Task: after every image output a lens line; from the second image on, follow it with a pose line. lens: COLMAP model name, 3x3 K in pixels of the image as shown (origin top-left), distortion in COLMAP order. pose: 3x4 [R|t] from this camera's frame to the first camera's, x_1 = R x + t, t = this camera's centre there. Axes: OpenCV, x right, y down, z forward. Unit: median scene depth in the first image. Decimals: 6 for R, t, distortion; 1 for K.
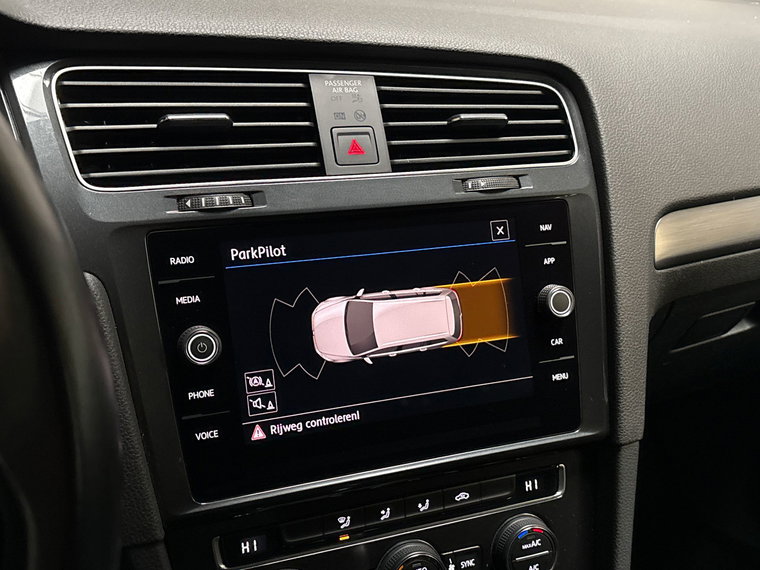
lens RADIAL K [[854.3, 0, 377.0], [0, 854.3, 287.8], [0, 0, 1]] dist [0.161338, -0.544924]
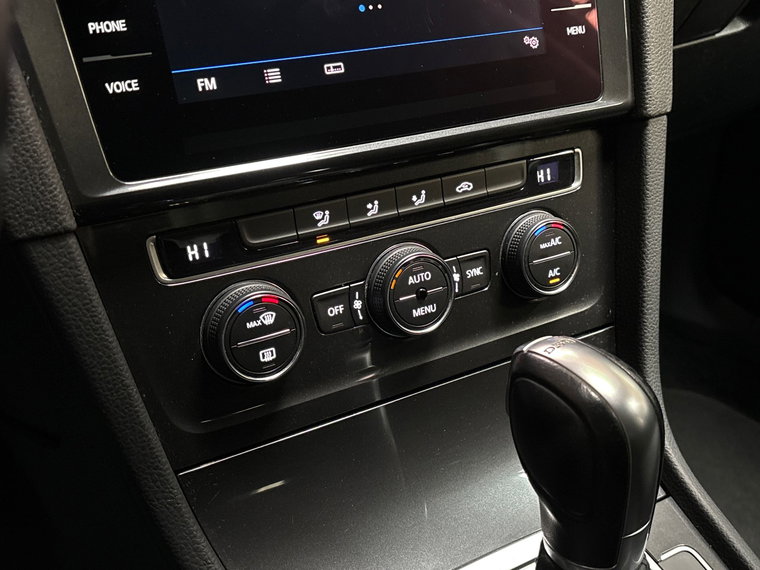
lens RADIAL K [[856.5, 0, 373.8], [0, 856.5, 284.7], [0, 0, 1]] dist [0.143824, -0.458547]
pose [[0.988347, -0.084659, 0.126507, -0.089003], [0.067244, 0.988410, 0.136099, 0.221663], [-0.136562, -0.126006, 0.982585, 0.241641]]
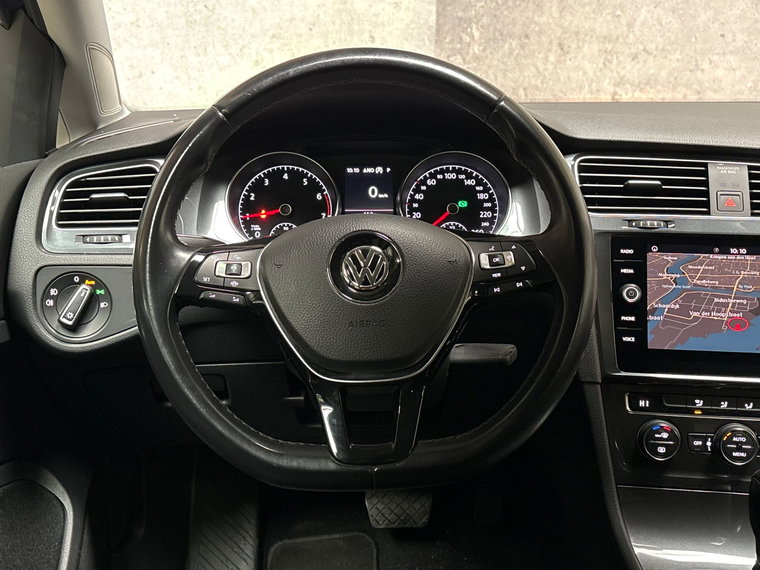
lens RADIAL K [[856.5, 0, 373.8], [0, 856.5, 284.7], [0, 0, 1]] dist [0.143824, -0.458547]
pose [[0.870441, 0.095217, -0.482977, 0.216656], [-0.145872, 0.986941, -0.068324, 0.240901], [0.470164, 0.129925, 0.872963, -0.922994]]
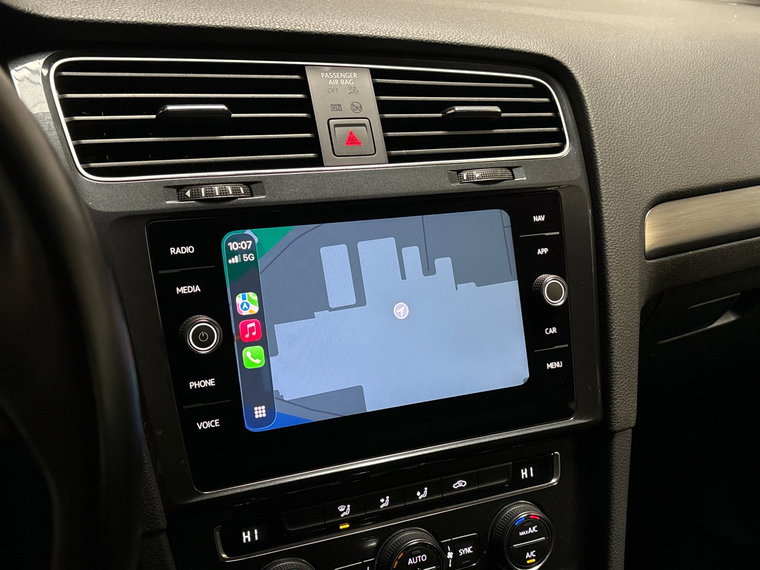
lens RADIAL K [[854.3, 0, 377.0], [0, 854.3, 287.8], [0, 0, 1]] dist [0.161338, -0.544924]
pose [[0.999557, -0.007297, 0.028856, -0.025916], [0.007502, 0.999947, -0.006987, 0.018466], [-0.028803, 0.007200, 0.999559, -0.007776]]
